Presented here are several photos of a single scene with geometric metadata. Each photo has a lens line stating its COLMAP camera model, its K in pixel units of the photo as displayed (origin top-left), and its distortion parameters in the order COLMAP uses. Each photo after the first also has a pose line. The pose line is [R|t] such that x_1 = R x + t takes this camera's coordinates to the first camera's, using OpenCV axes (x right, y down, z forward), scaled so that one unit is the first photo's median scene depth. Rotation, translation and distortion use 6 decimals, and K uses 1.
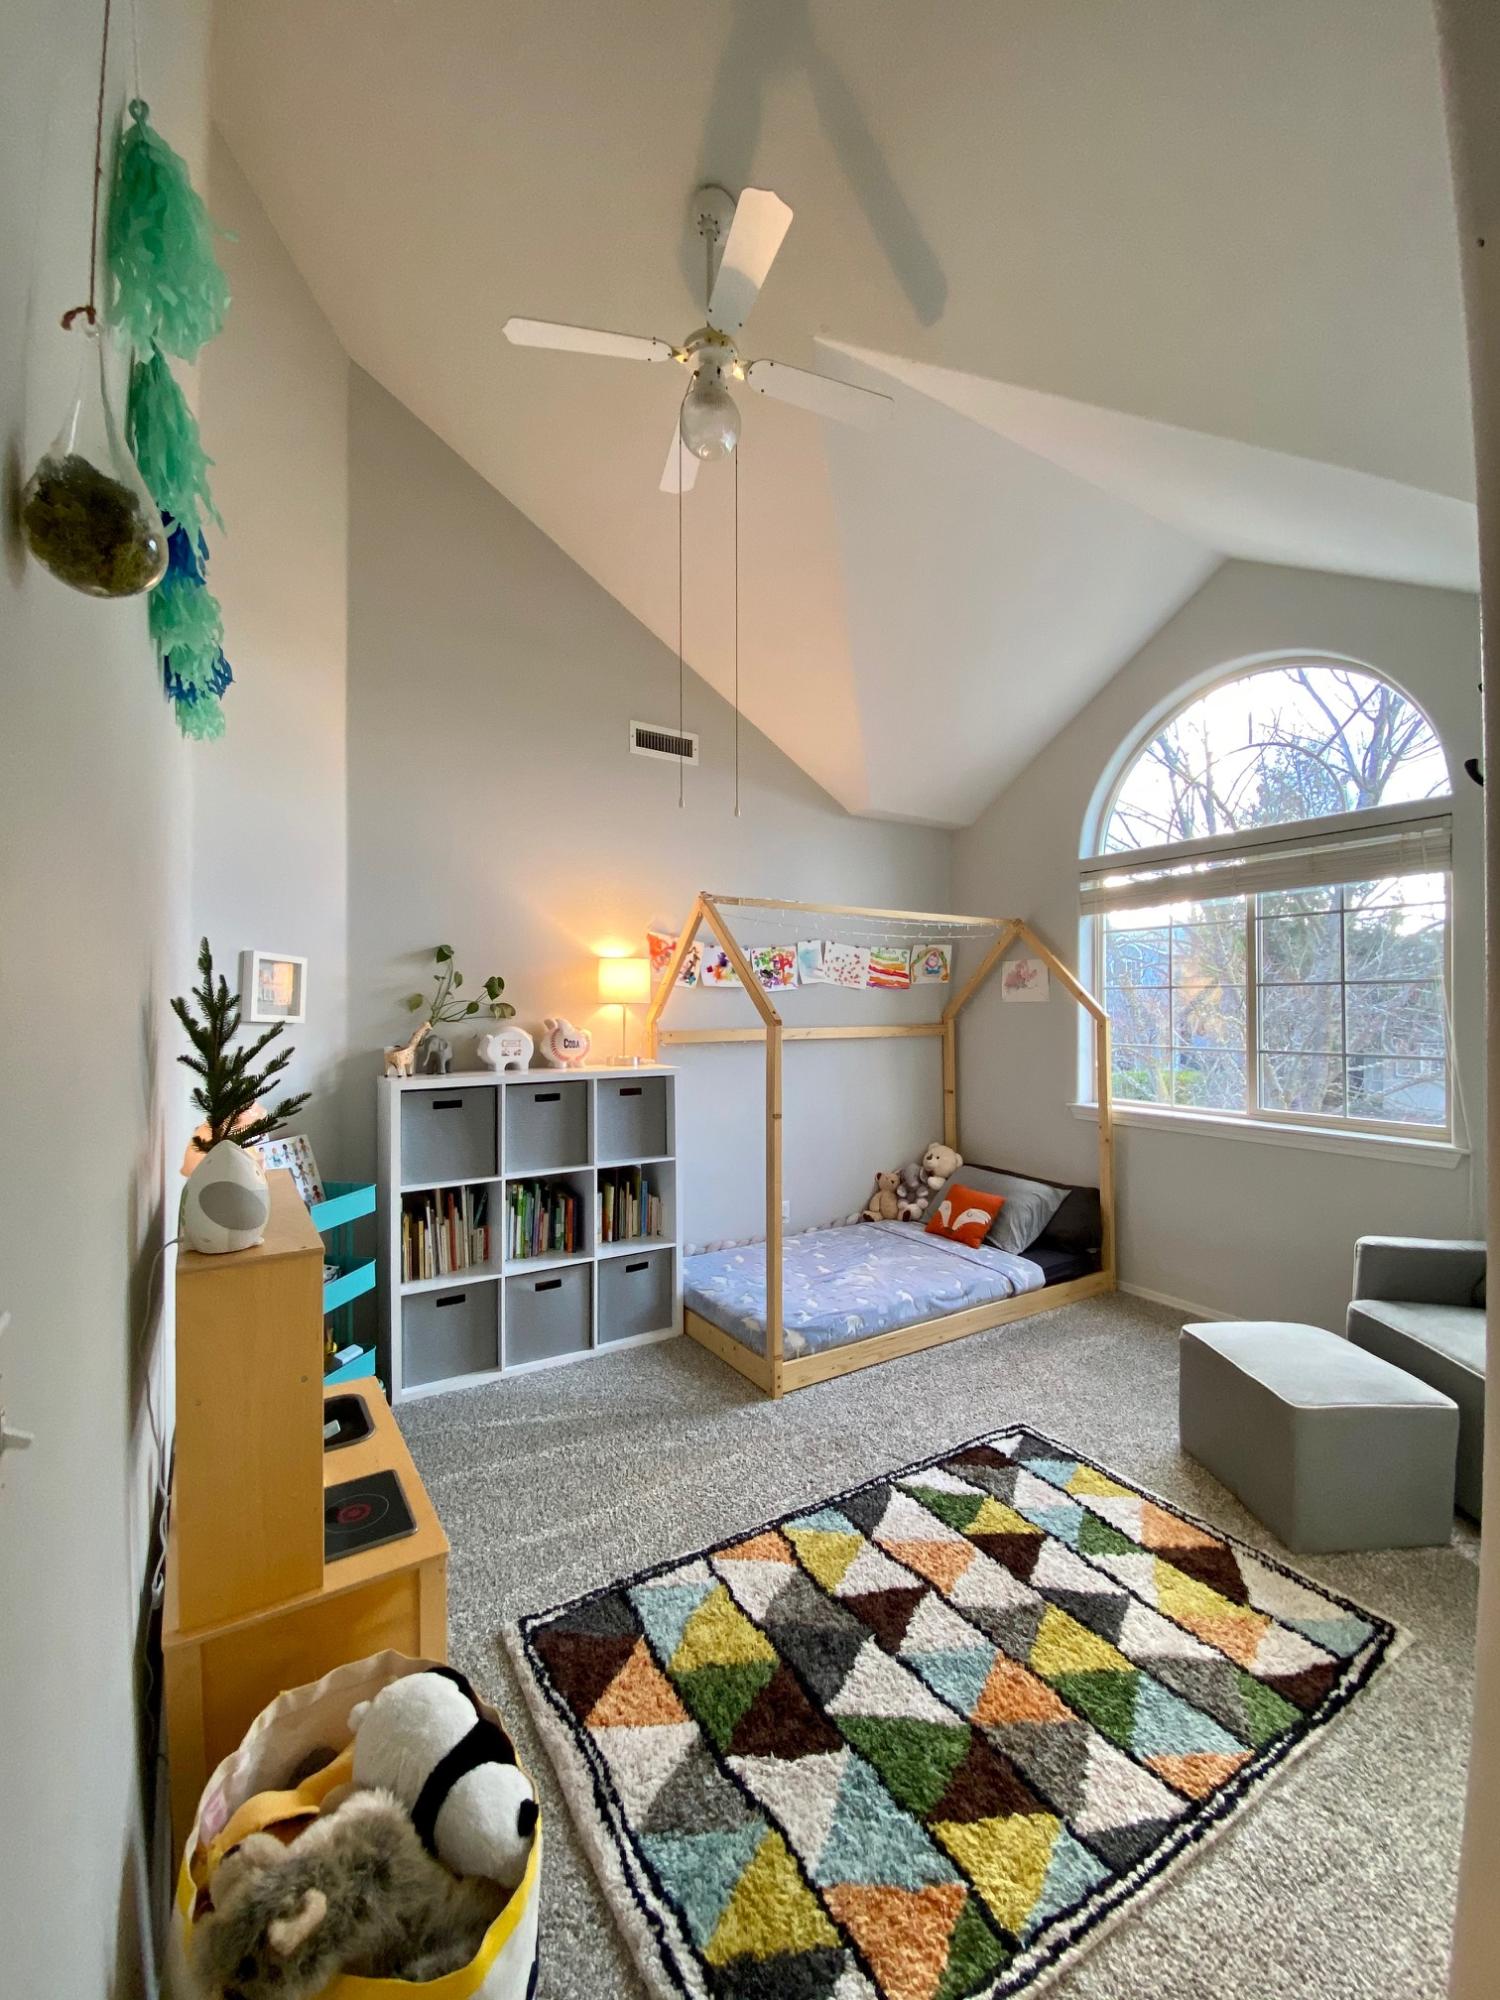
lens RADIAL K [[795.5, 0, 750.0], [0, 795.5, 1000.0], [0, 0, 1]] dist [0.020796, -0.015748]
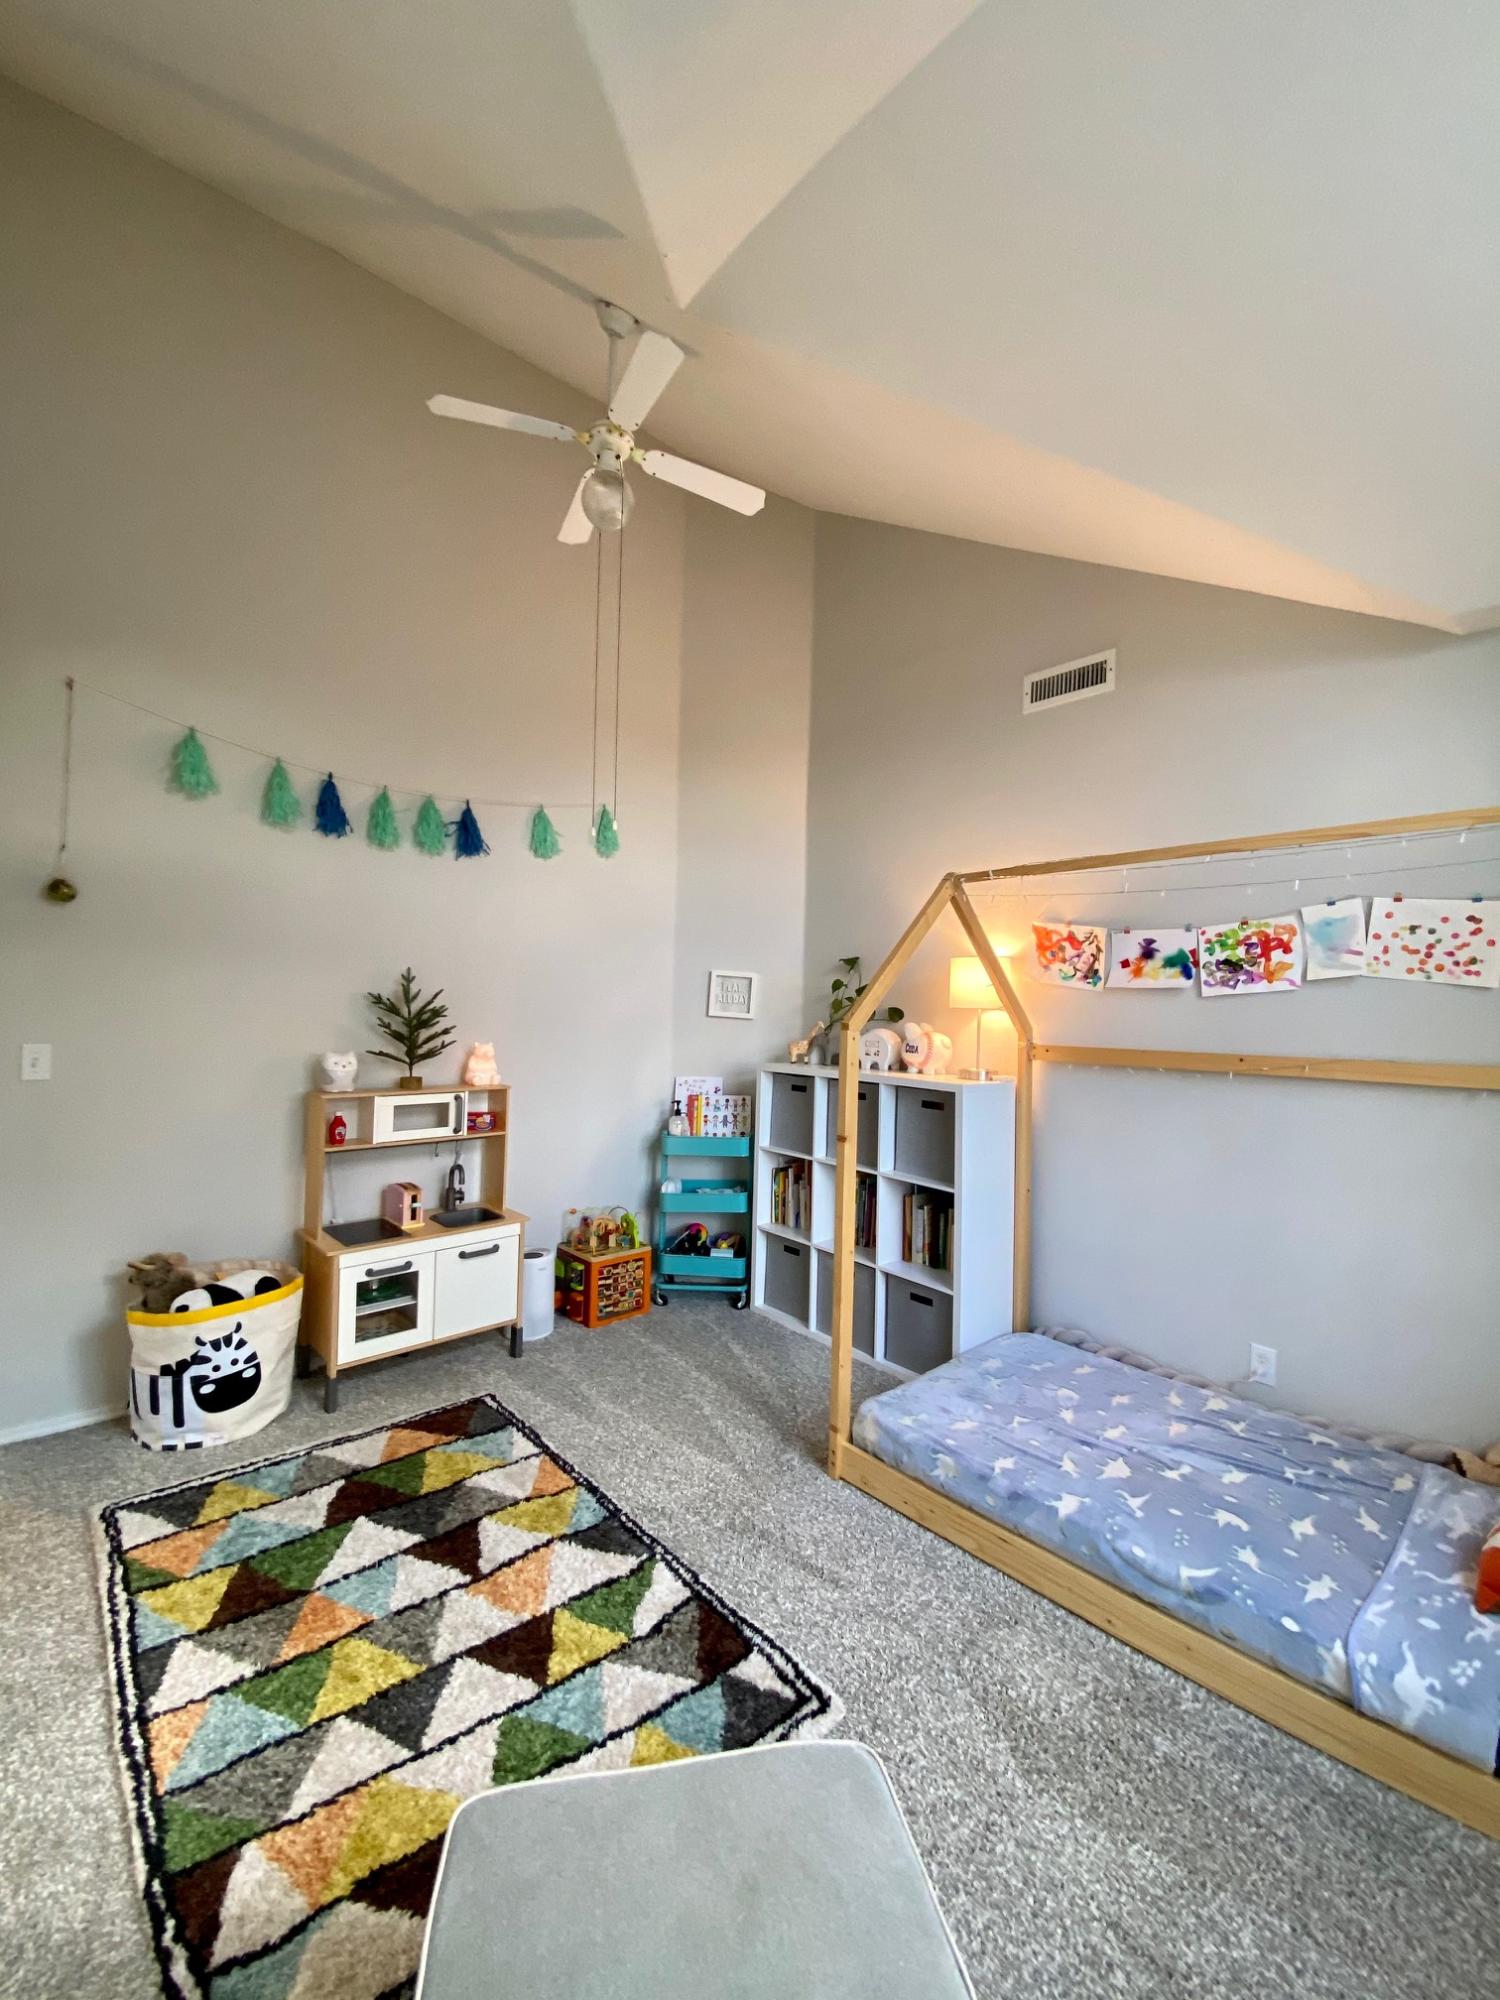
lens RADIAL K [[795.5, 0, 750.0], [0, 795.5, 1000.0], [0, 0, 1]] dist [0.020796, -0.015748]
pose [[0.184960, -0.008345, -0.982711, 1.211960], [-0.017133, 0.999785, -0.011715, 0.017485], [0.982597, 0.019004, 0.184777, 1.079544]]
